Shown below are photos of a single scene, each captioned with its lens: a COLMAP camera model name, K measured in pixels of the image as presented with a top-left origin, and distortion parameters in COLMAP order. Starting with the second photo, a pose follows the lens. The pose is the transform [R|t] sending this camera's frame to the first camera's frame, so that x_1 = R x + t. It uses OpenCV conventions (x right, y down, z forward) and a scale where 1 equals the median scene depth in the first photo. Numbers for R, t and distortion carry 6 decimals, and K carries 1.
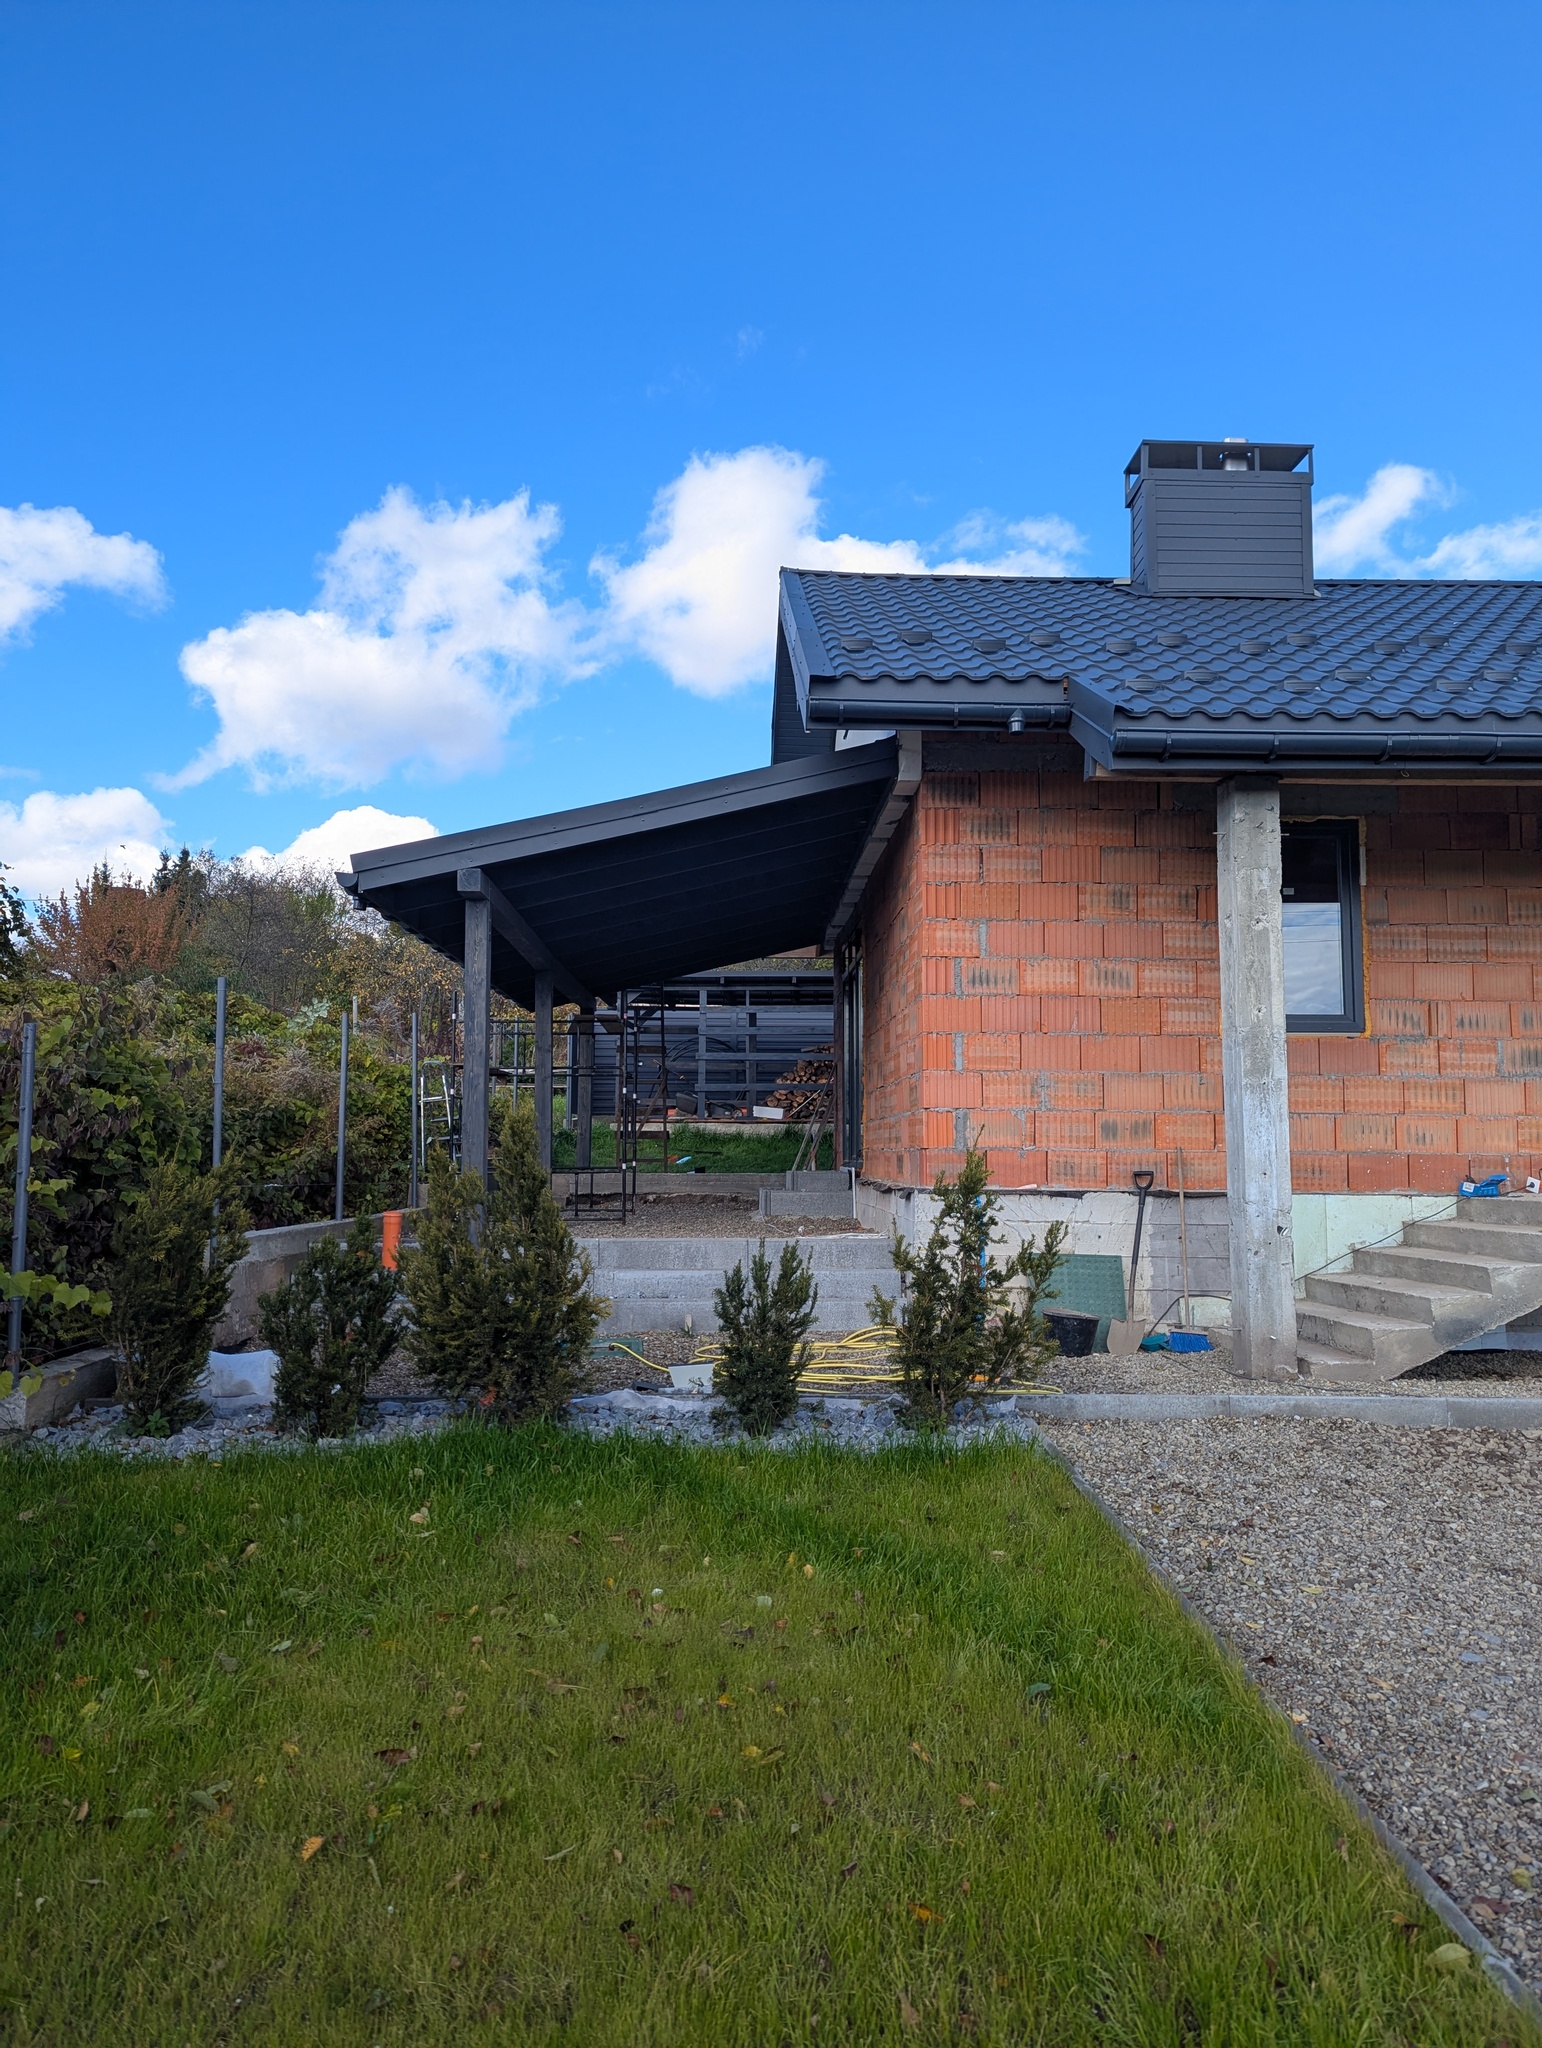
lens RADIAL K [[1429.1, 0, 762.1], [0, 1429.1, 1040.7], [0, 0, 1]] dist [0.073790, -0.059631]
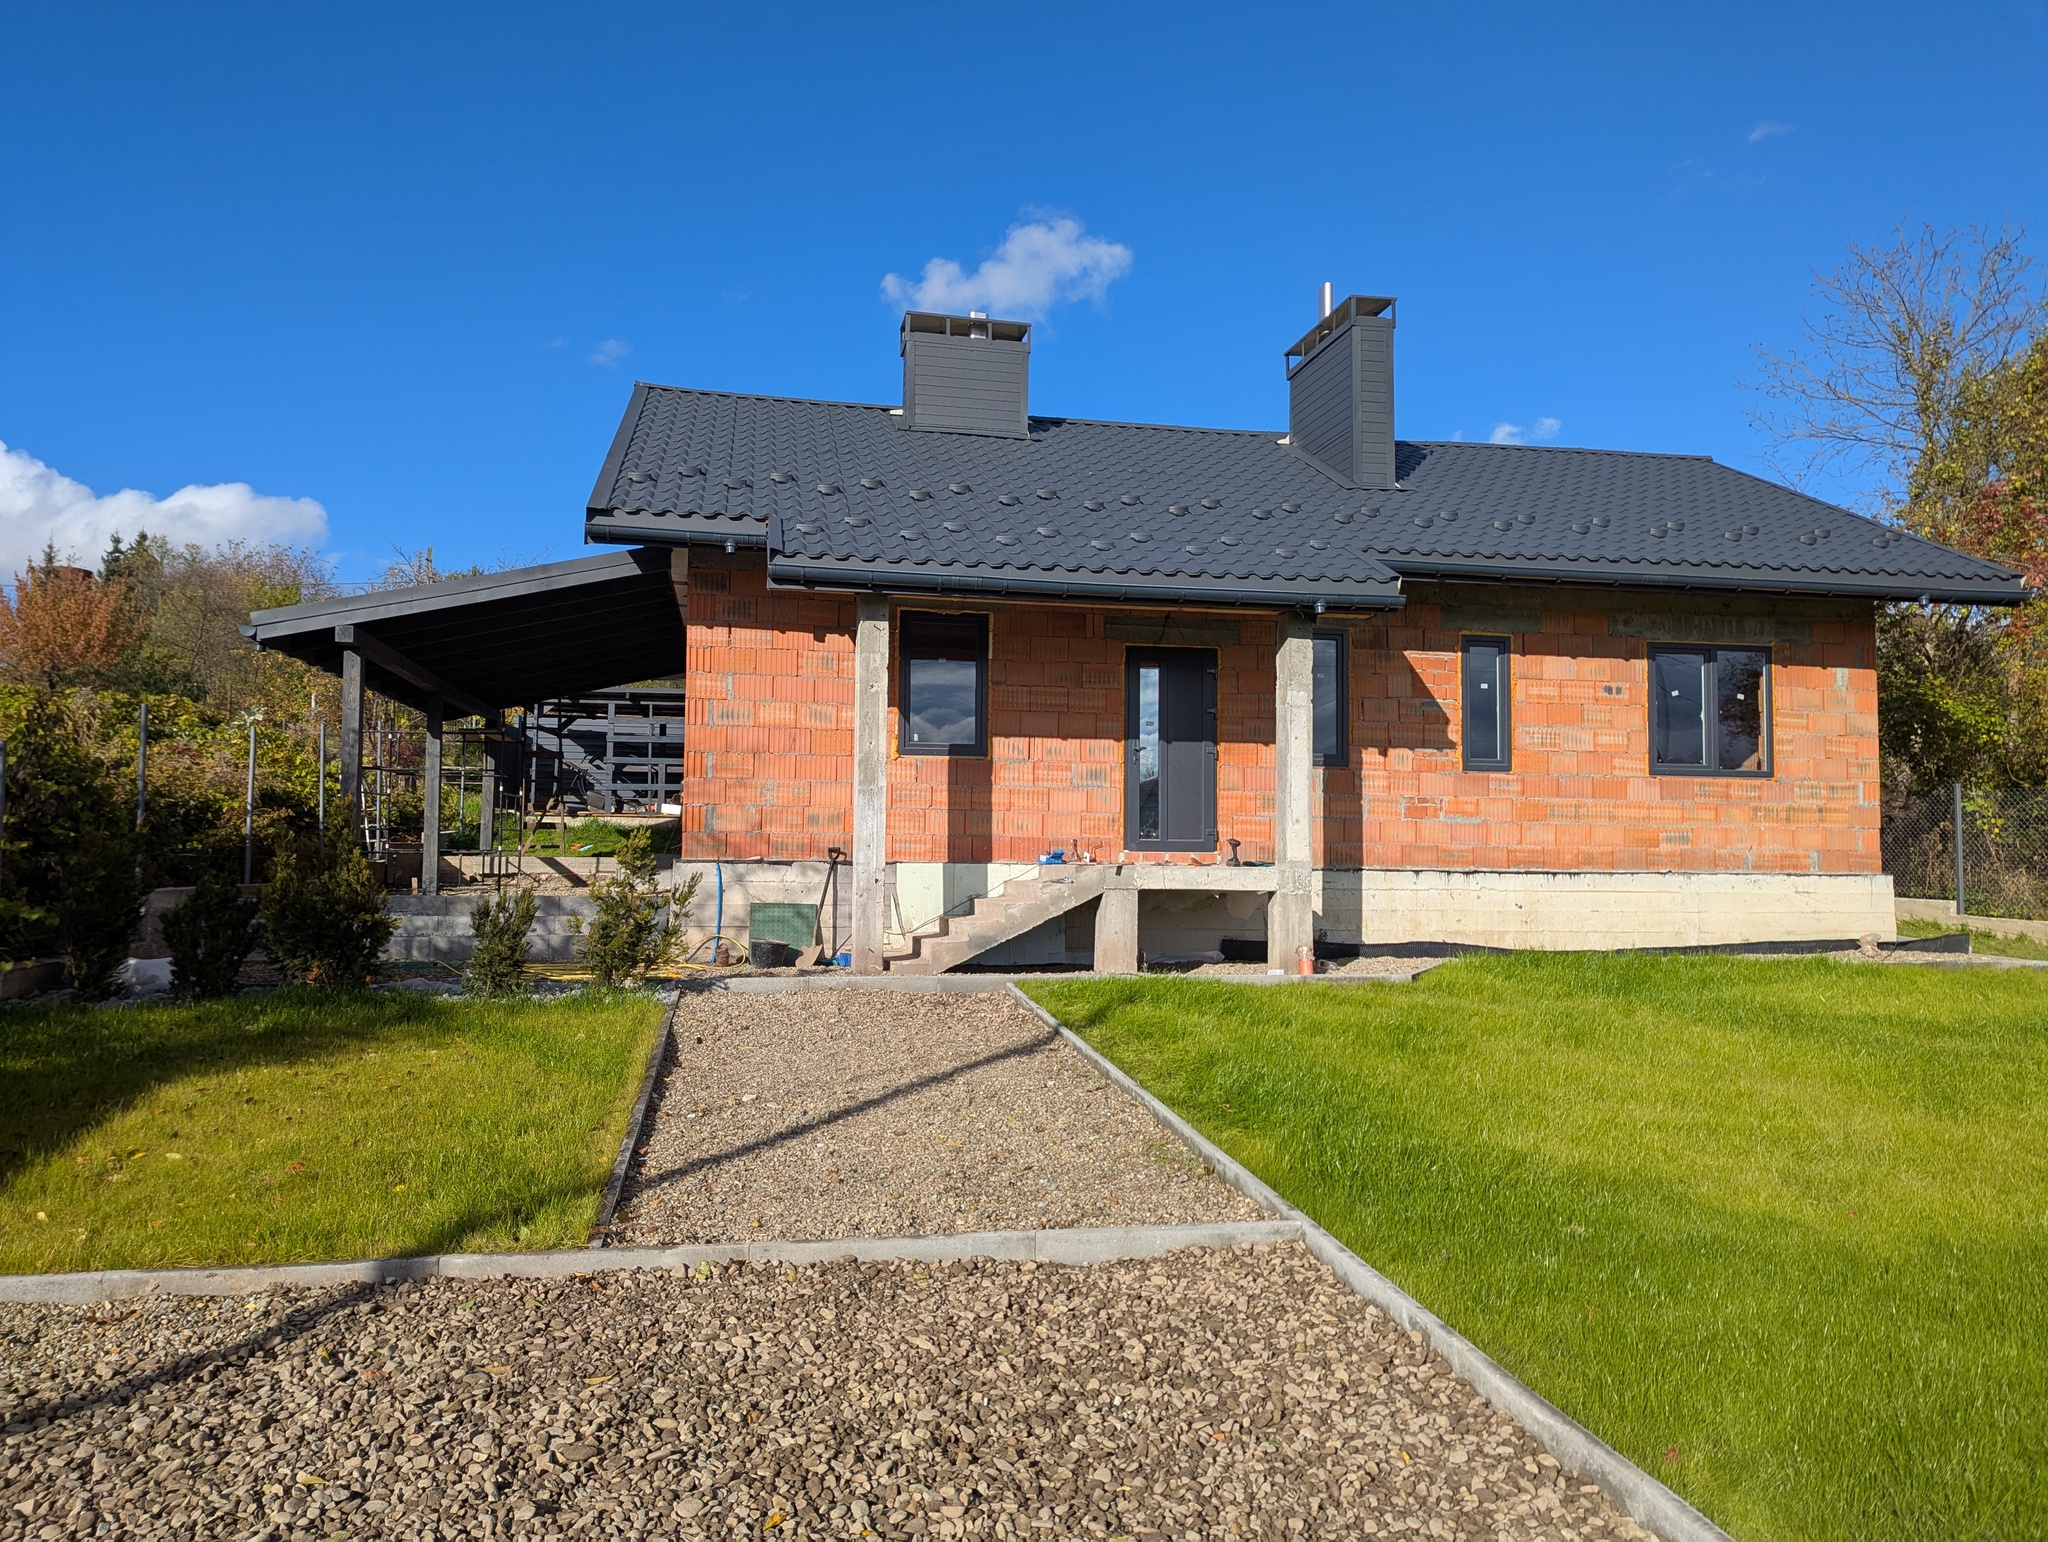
lens RADIAL K [[1429.1, 0, 1015.0], [0, 1429.1, 773.9], [0, 0, 1]] dist [0.073790, -0.059631]
pose [[0.987083, 0.015296, 0.159476, 0.208361], [-0.019017, 0.999581, 0.021831, -0.020268], [-0.159075, -0.024582, 0.986960, -0.470918]]
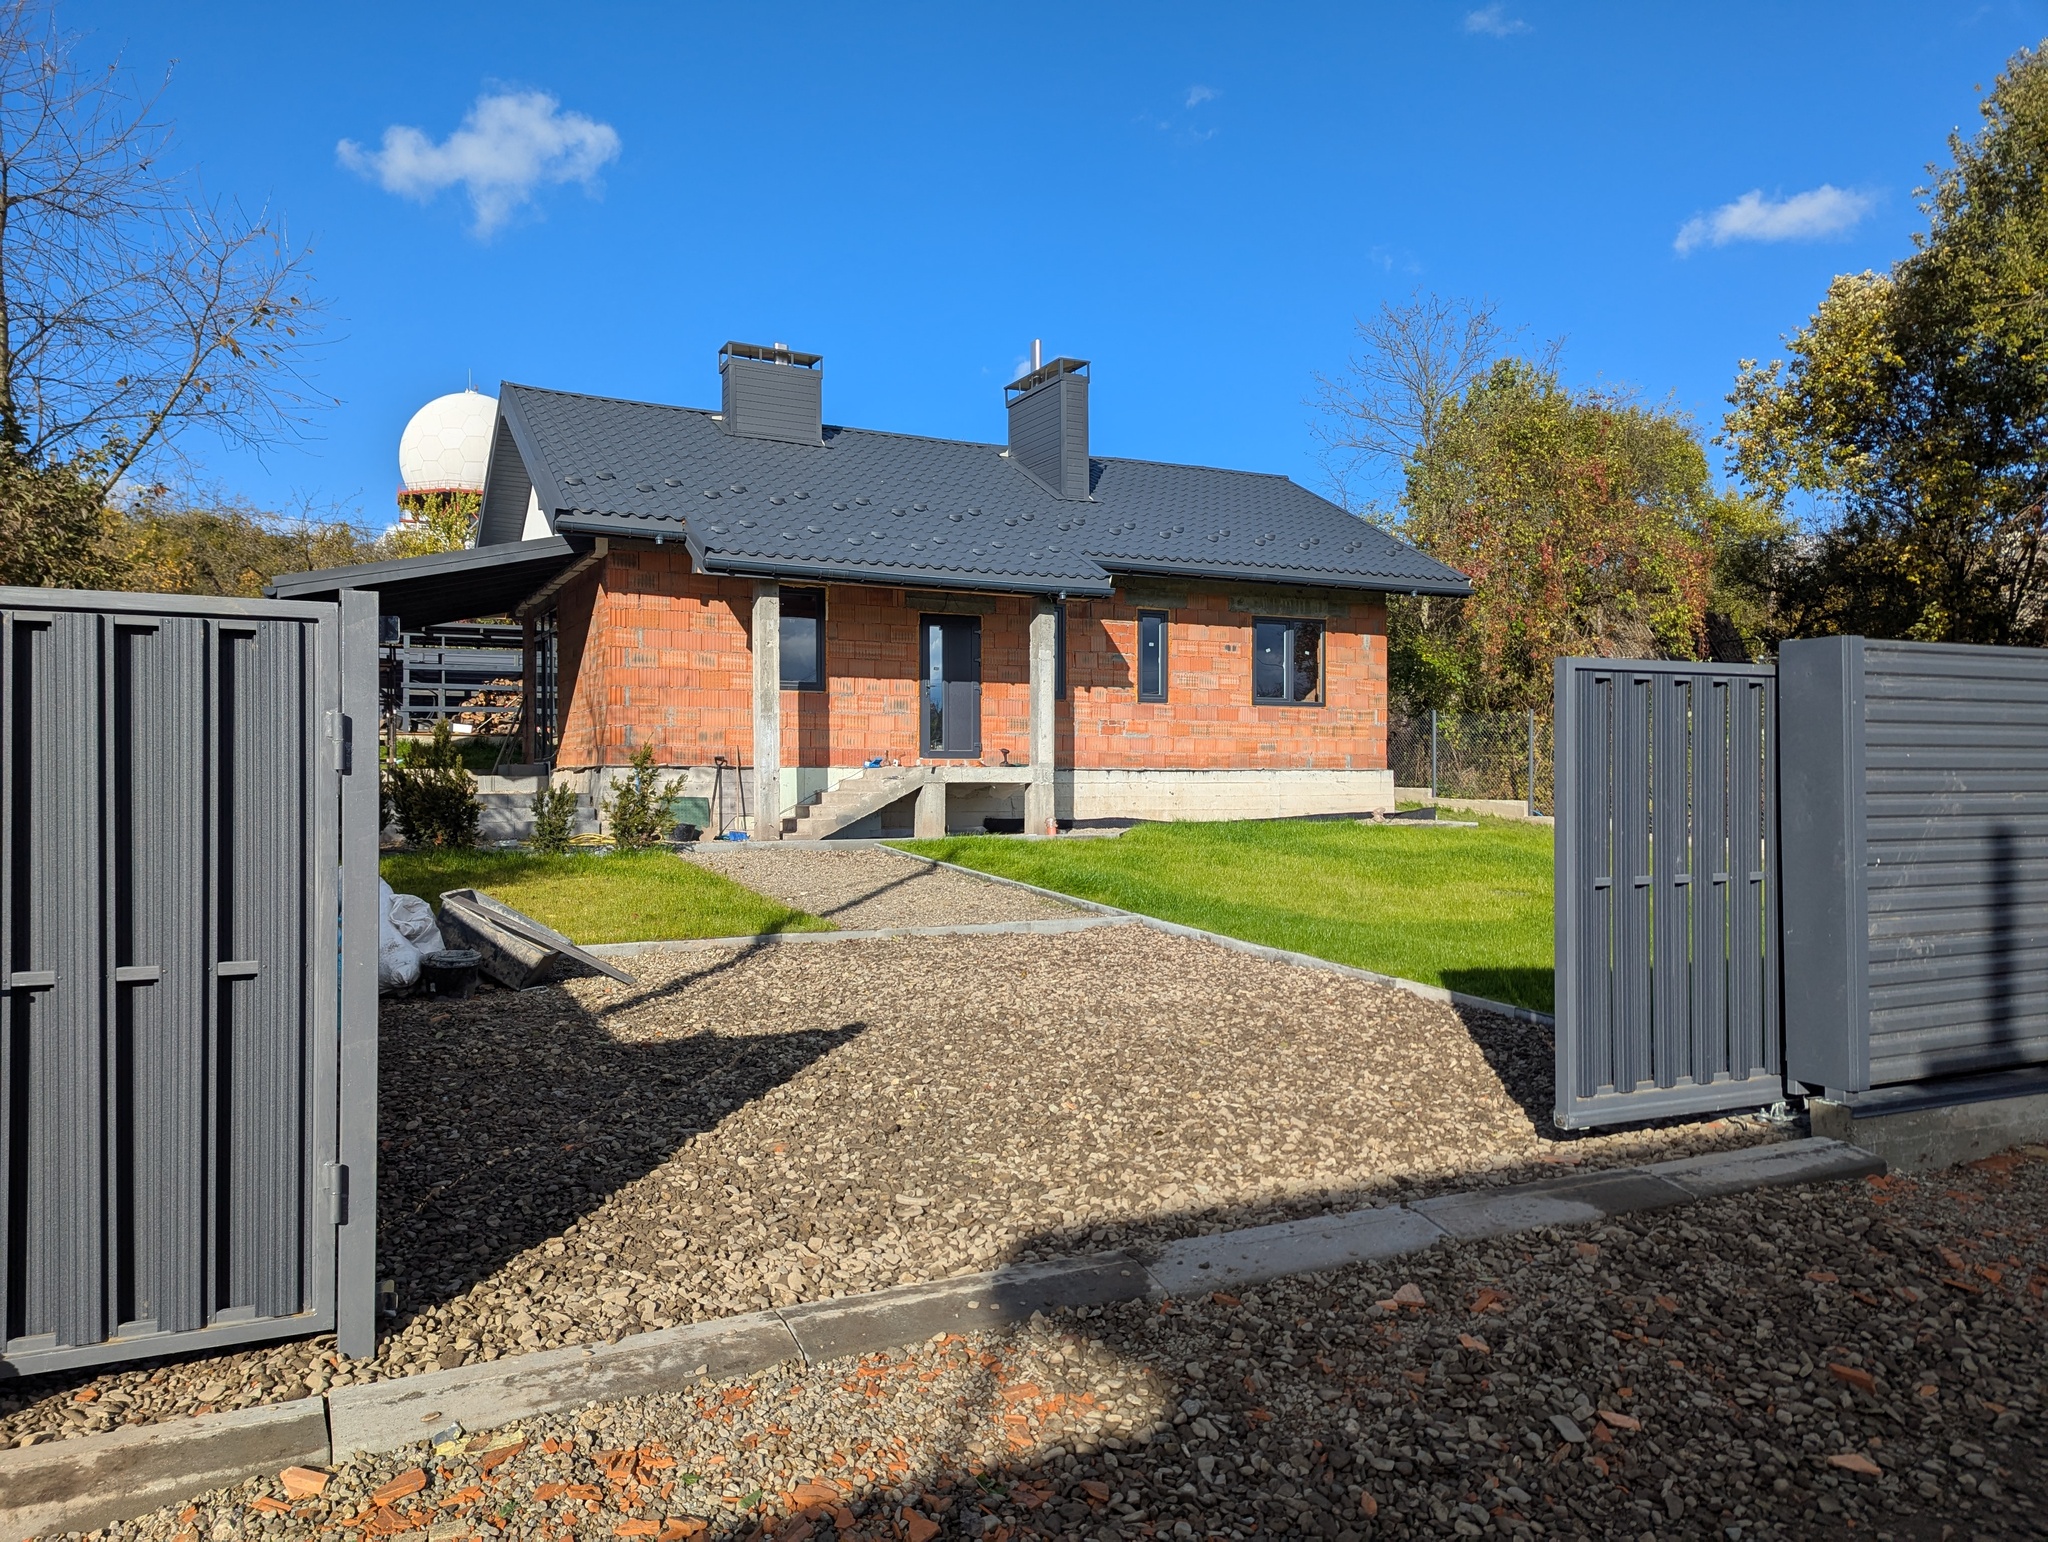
lens RADIAL K [[1429.1, 0, 1015.1], [0, 1429.1, 774.8], [0, 0, 1]] dist [0.073790, -0.059631]
pose [[0.906315, -0.003658, 0.422587, -0.212973], [-0.029631, 0.996951, 0.072179, -0.042558], [-0.421563, -0.077939, 0.903444, -1.004045]]
